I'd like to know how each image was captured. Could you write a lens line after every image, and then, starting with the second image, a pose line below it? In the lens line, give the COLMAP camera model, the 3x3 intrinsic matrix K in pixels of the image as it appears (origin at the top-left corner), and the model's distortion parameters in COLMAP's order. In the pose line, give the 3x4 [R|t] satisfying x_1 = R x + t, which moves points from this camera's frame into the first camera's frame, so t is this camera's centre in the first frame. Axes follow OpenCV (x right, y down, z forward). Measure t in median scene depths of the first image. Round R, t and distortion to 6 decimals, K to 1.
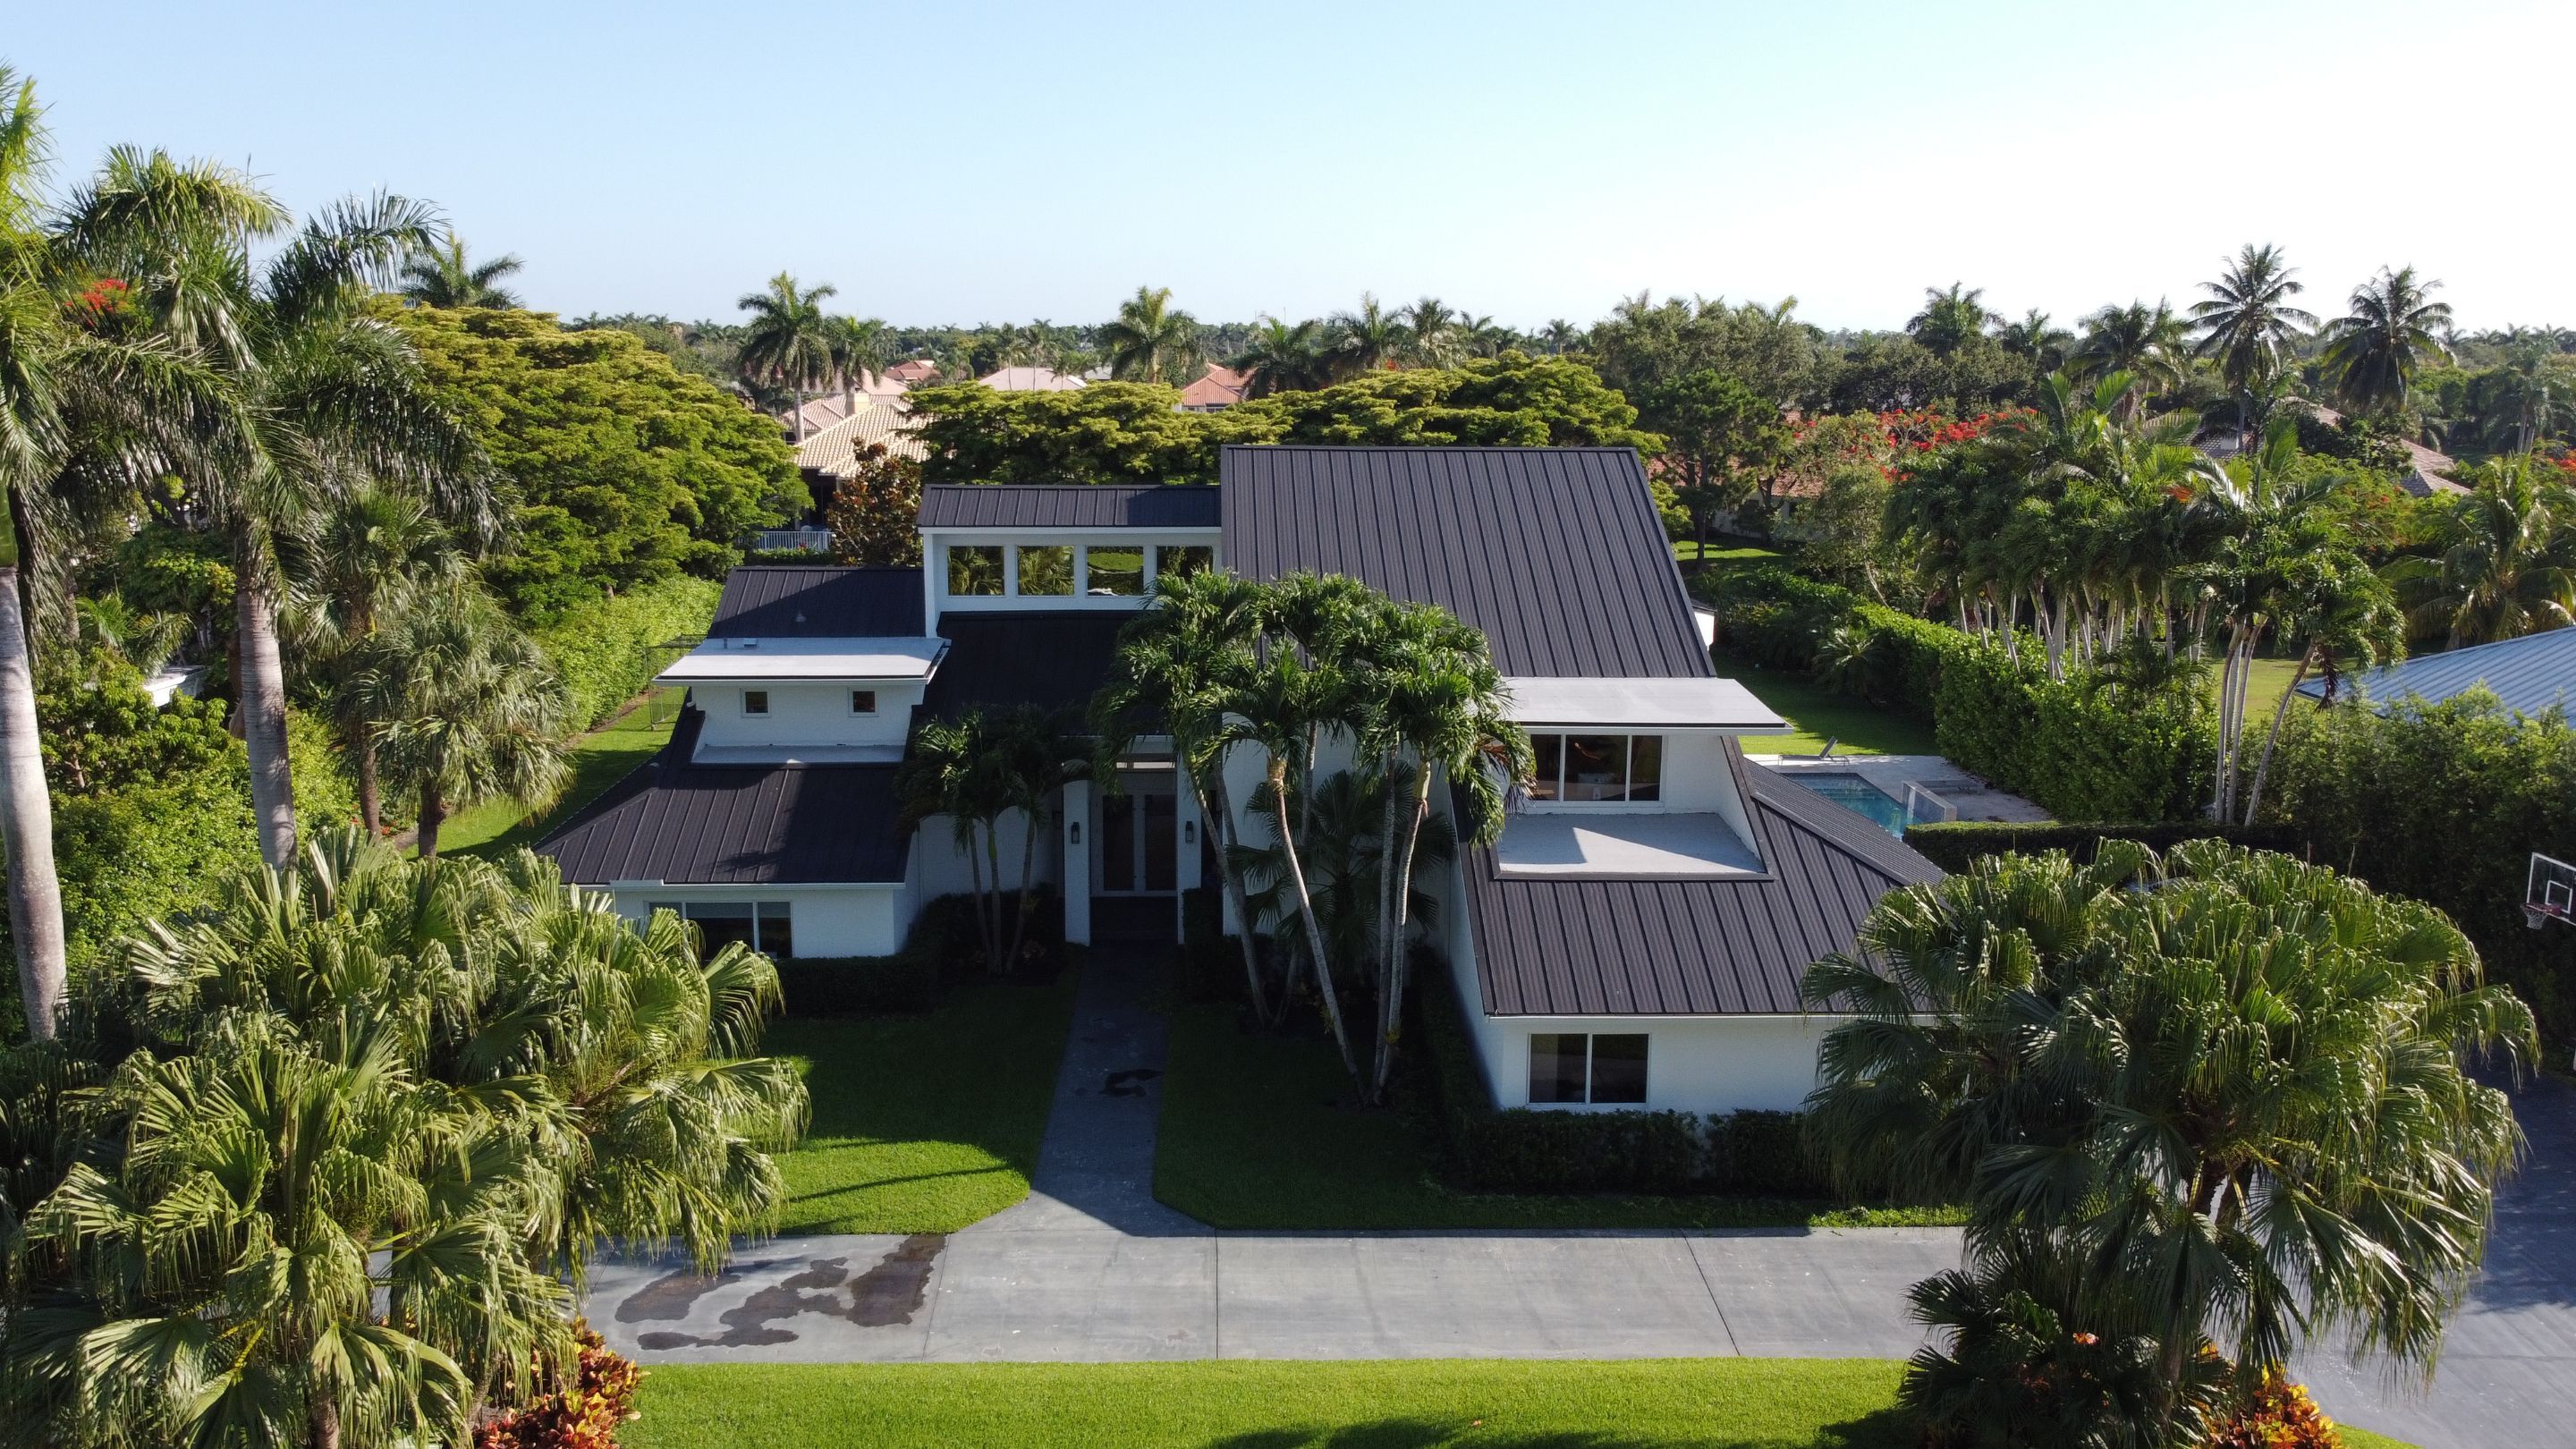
lens RADIAL K [[1925.4, 0, 1286.1], [0, 1925.4, 728.6], [0, 0, 1]] dist [-0.009545, 0.008281]
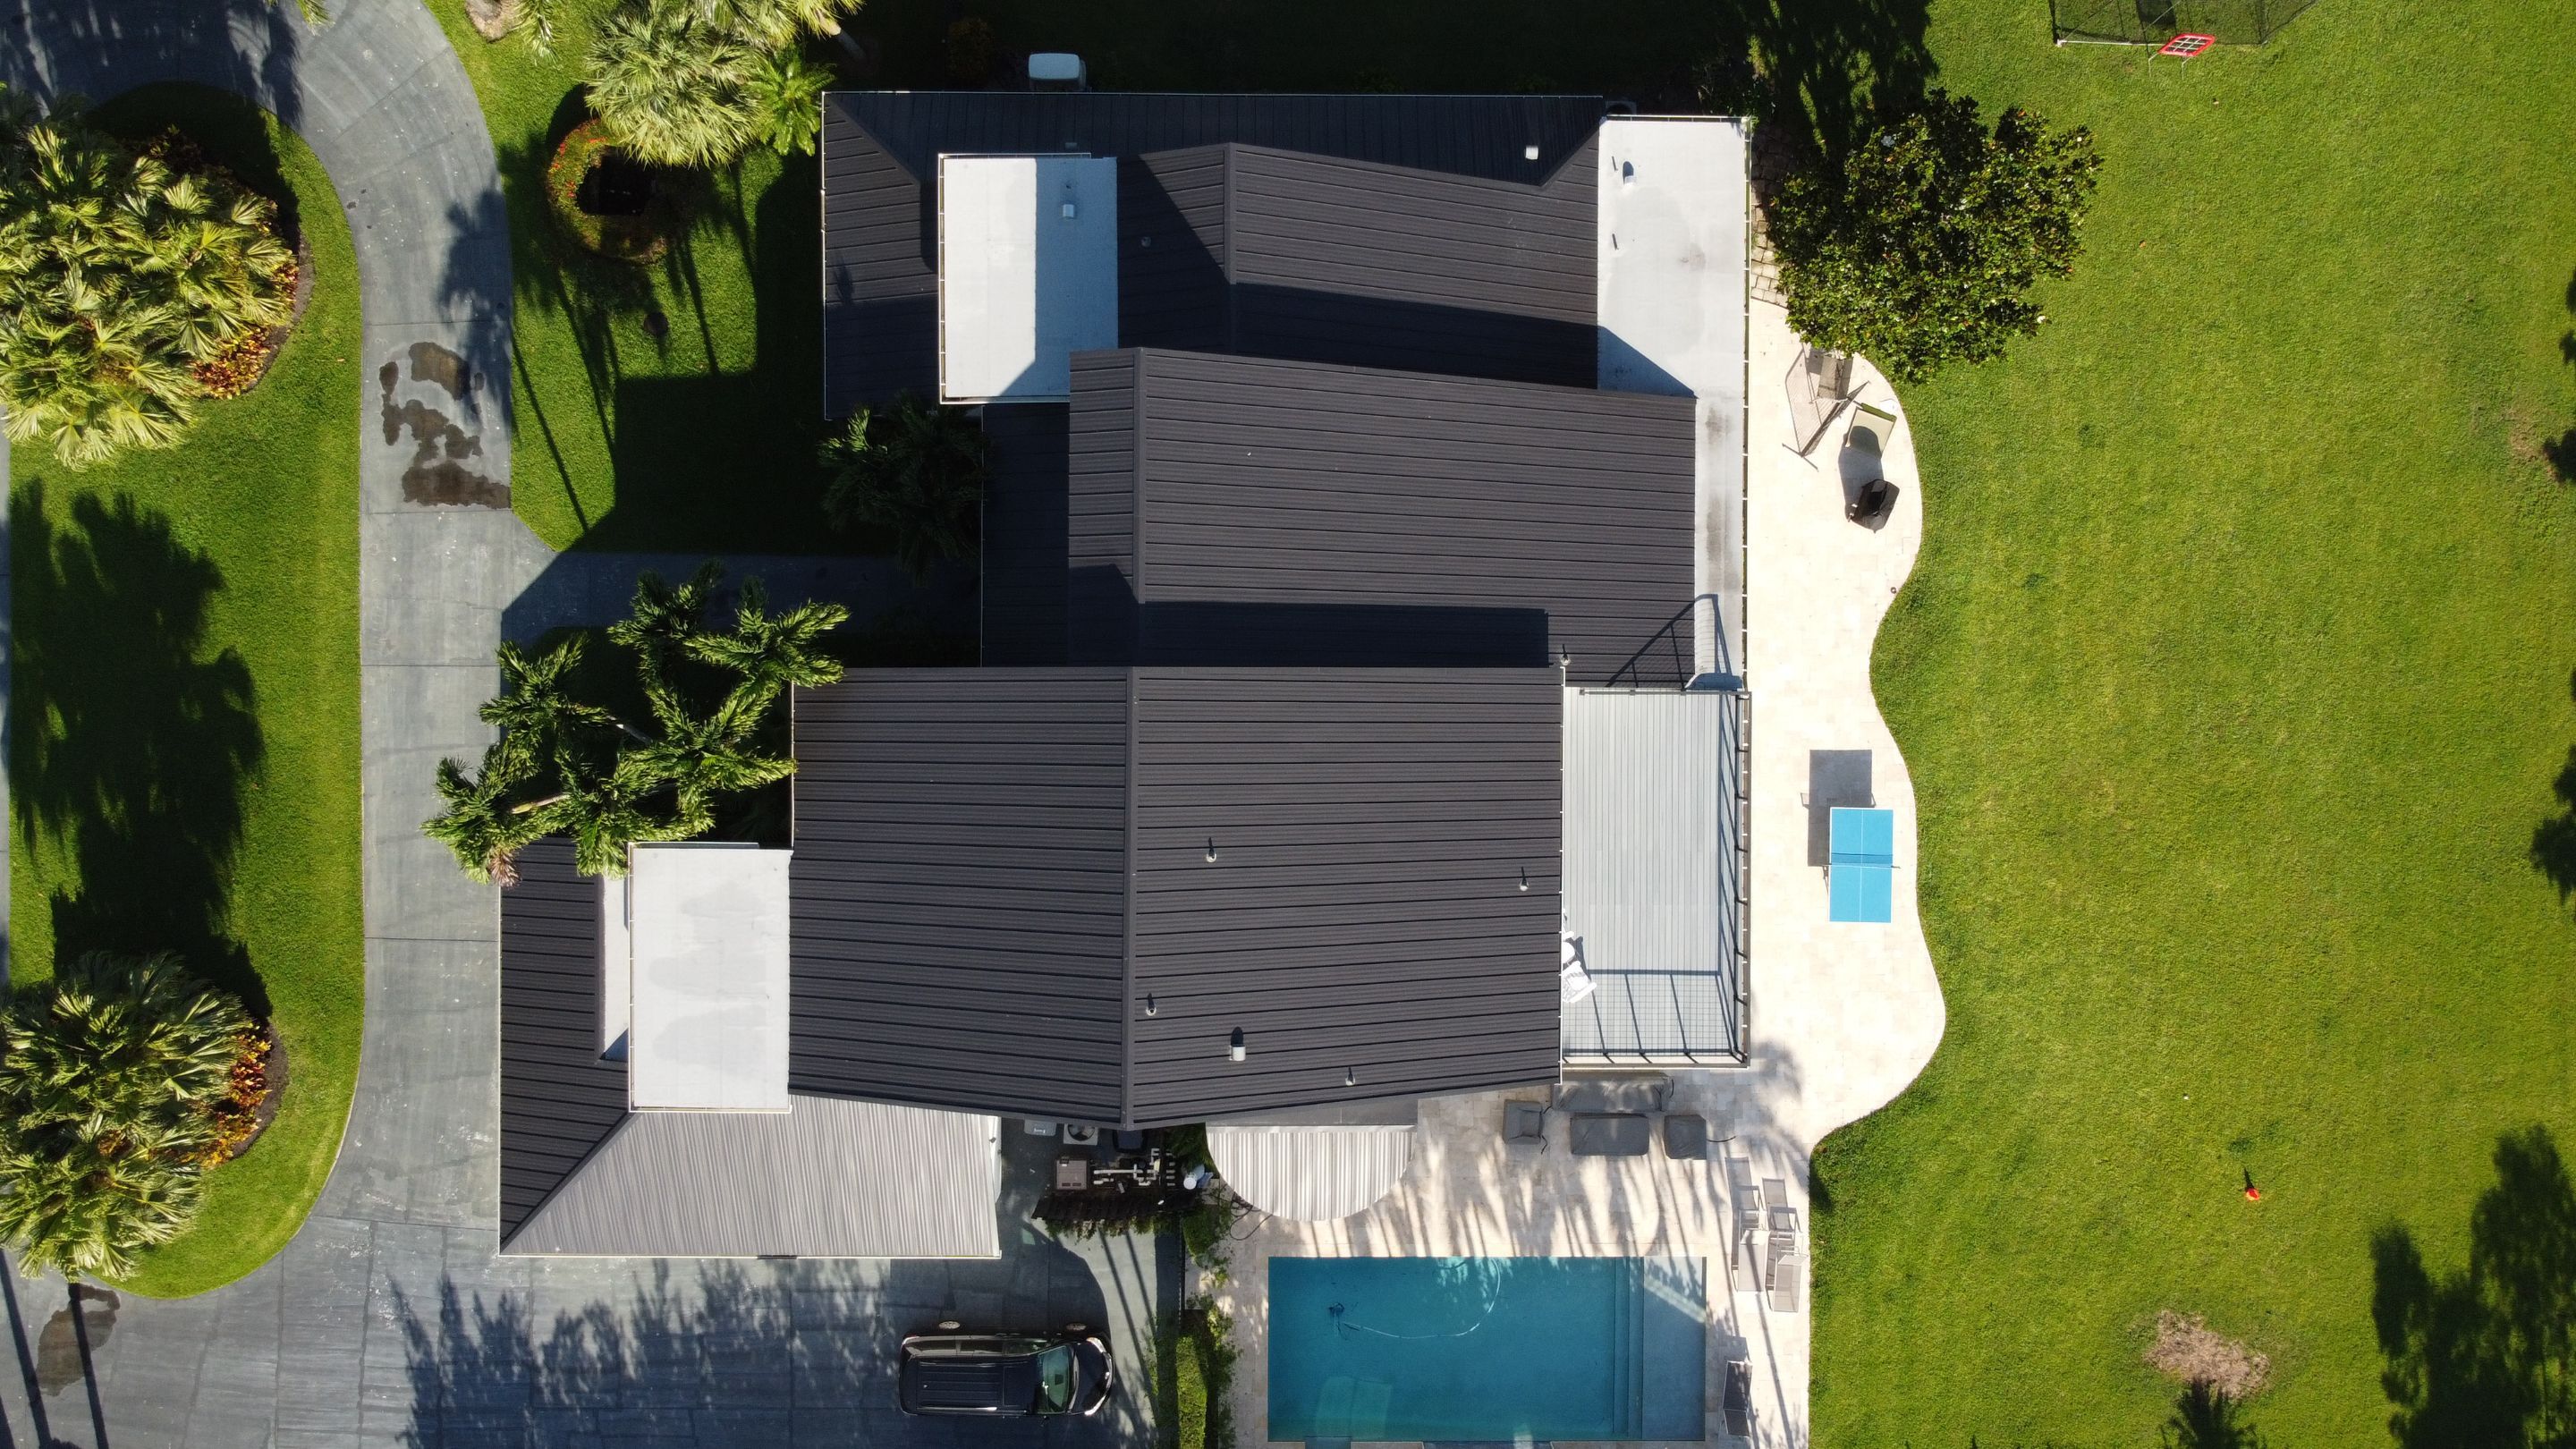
lens RADIAL K [[1925.4, 0, 1292.3], [0, 1925.4, 699.4], [0, 0, 1]] dist [-0.009545, 0.008281]
pose [[-0.041969, 0.999116, -0.002472, -0.028907], [-0.215406, -0.006632, 0.976502, -1.469557], [0.975622, 0.041515, 0.215494, 1.241958]]
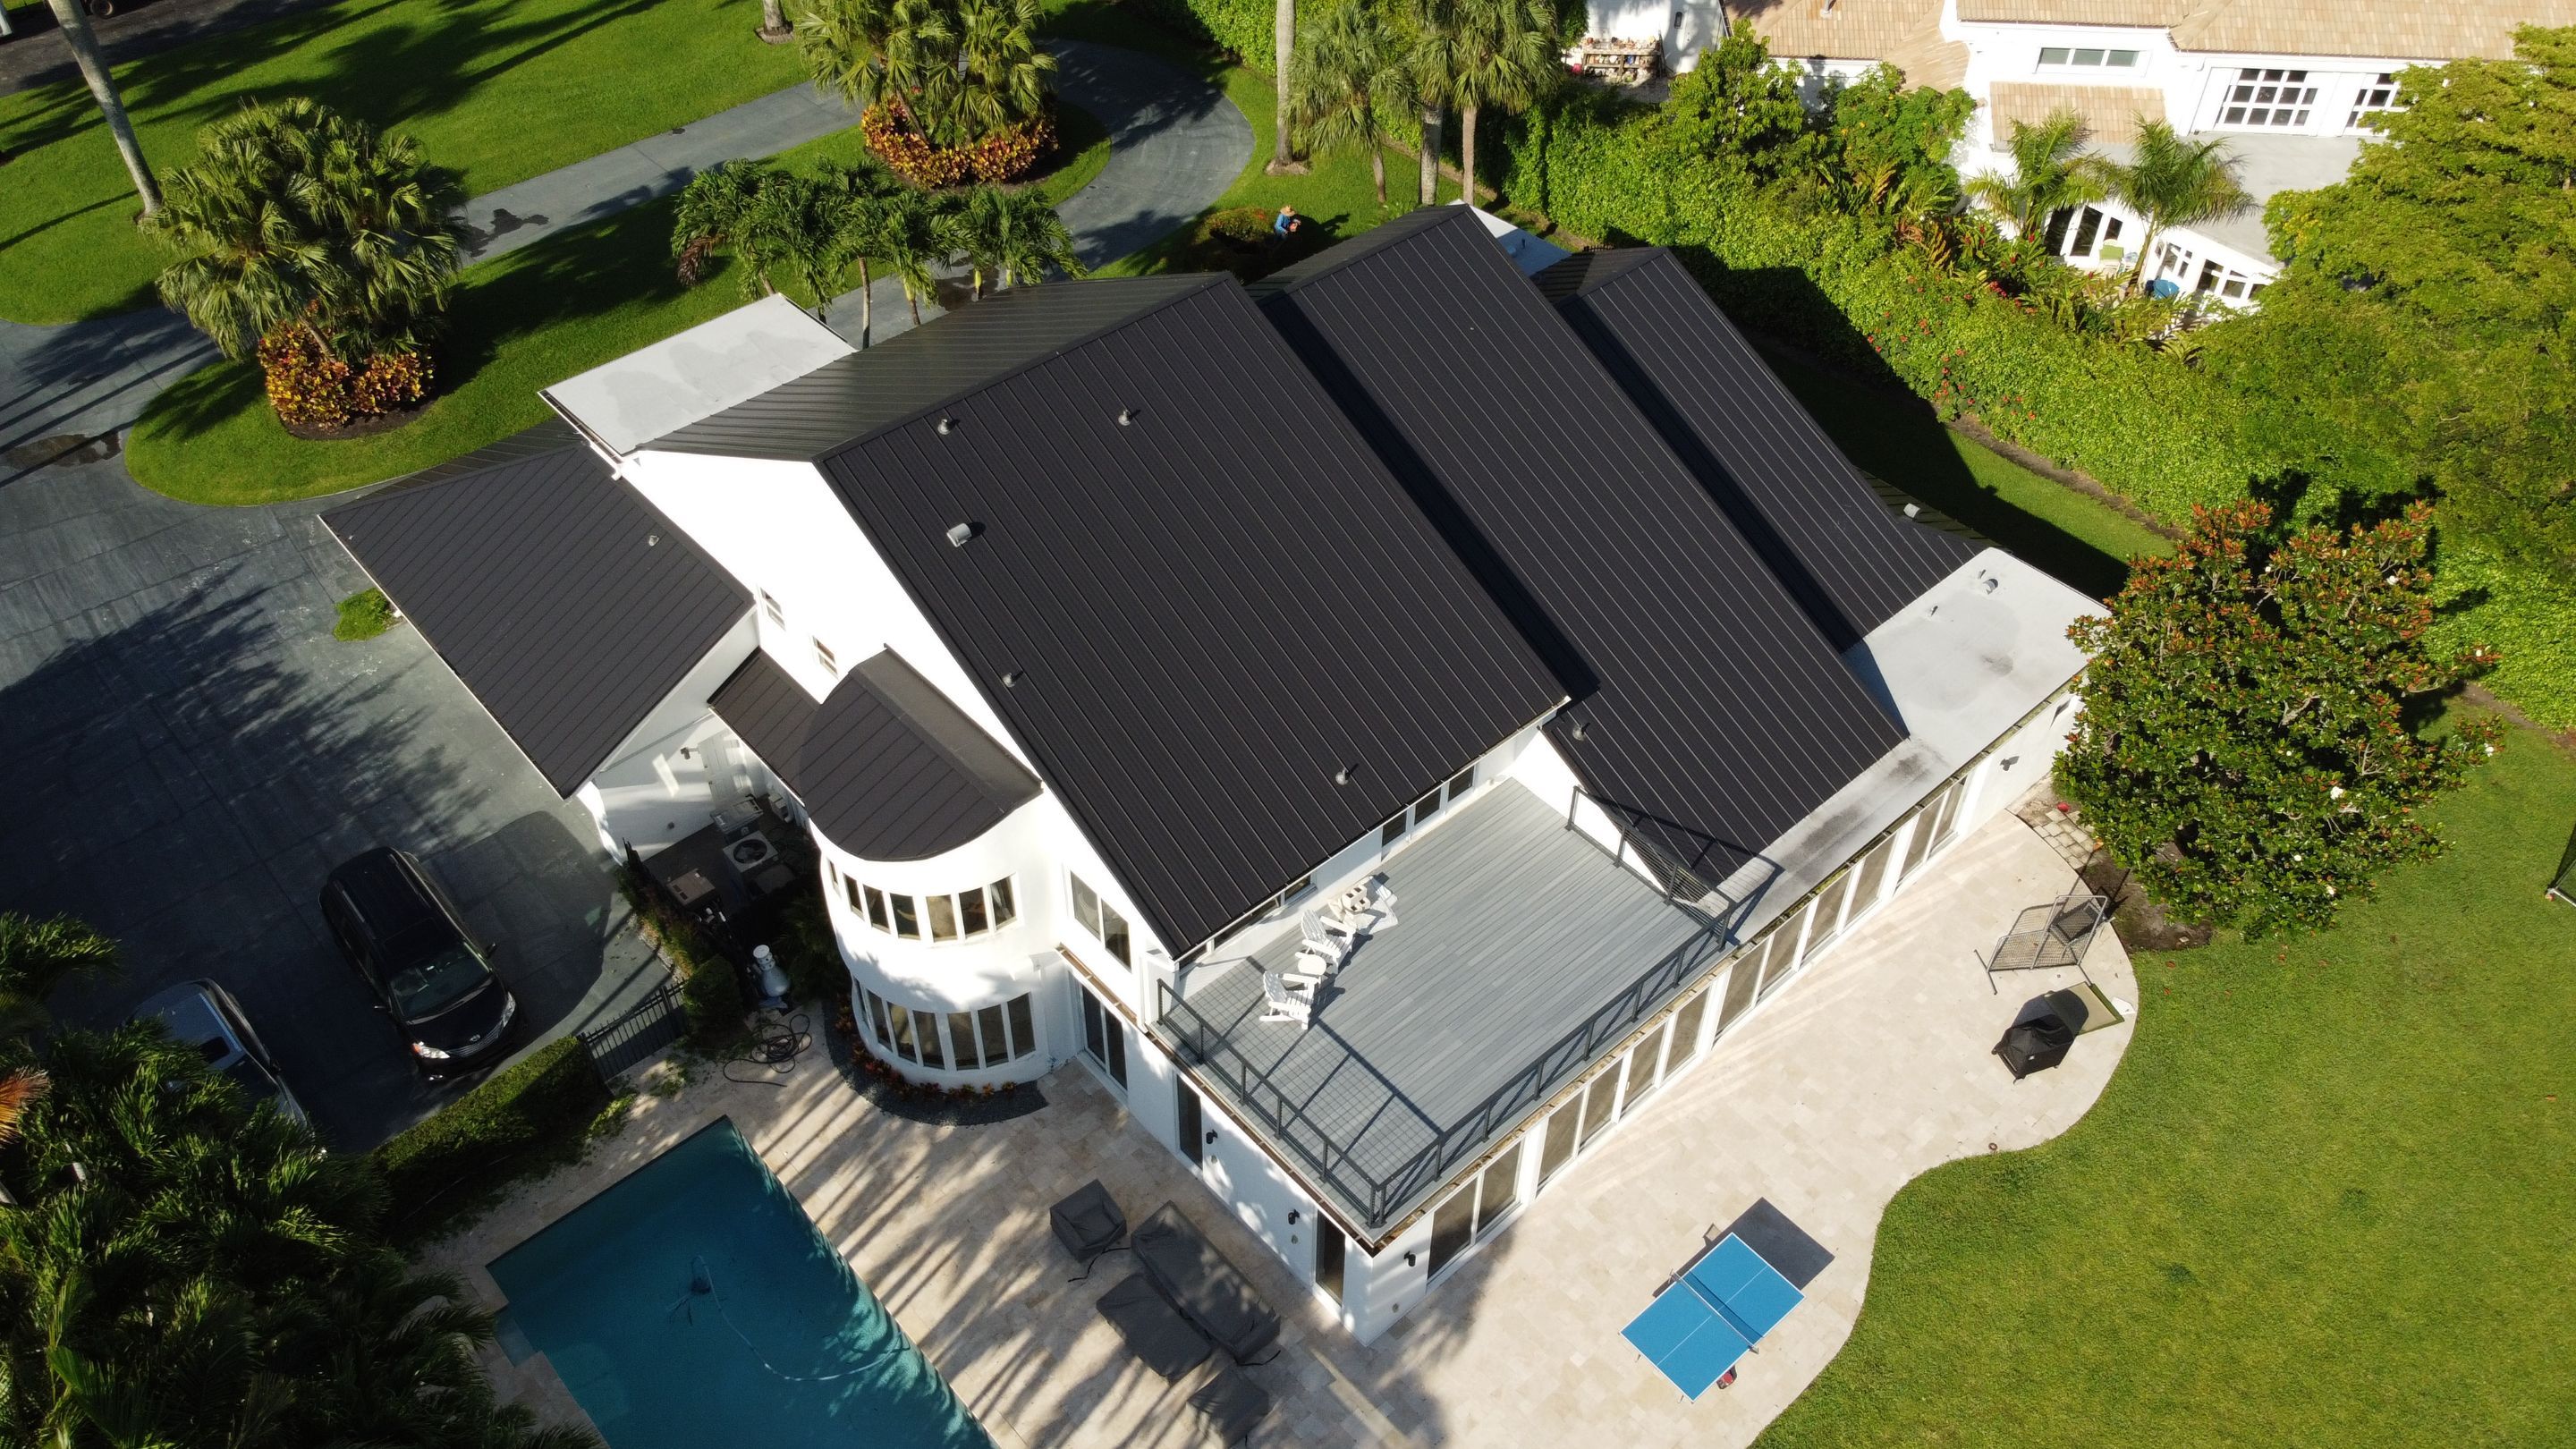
lens RADIAL K [[1925.4, 0, 1289.4], [0, 1925.4, 717.2], [0, 0, 1]] dist [-0.009545, 0.008281]
pose [[-0.769556, 0.430438, -0.471706, 0.625865], [-0.140477, 0.606474, 0.782595, -1.000544], [0.622936, 0.668515, -0.406249, 2.123503]]
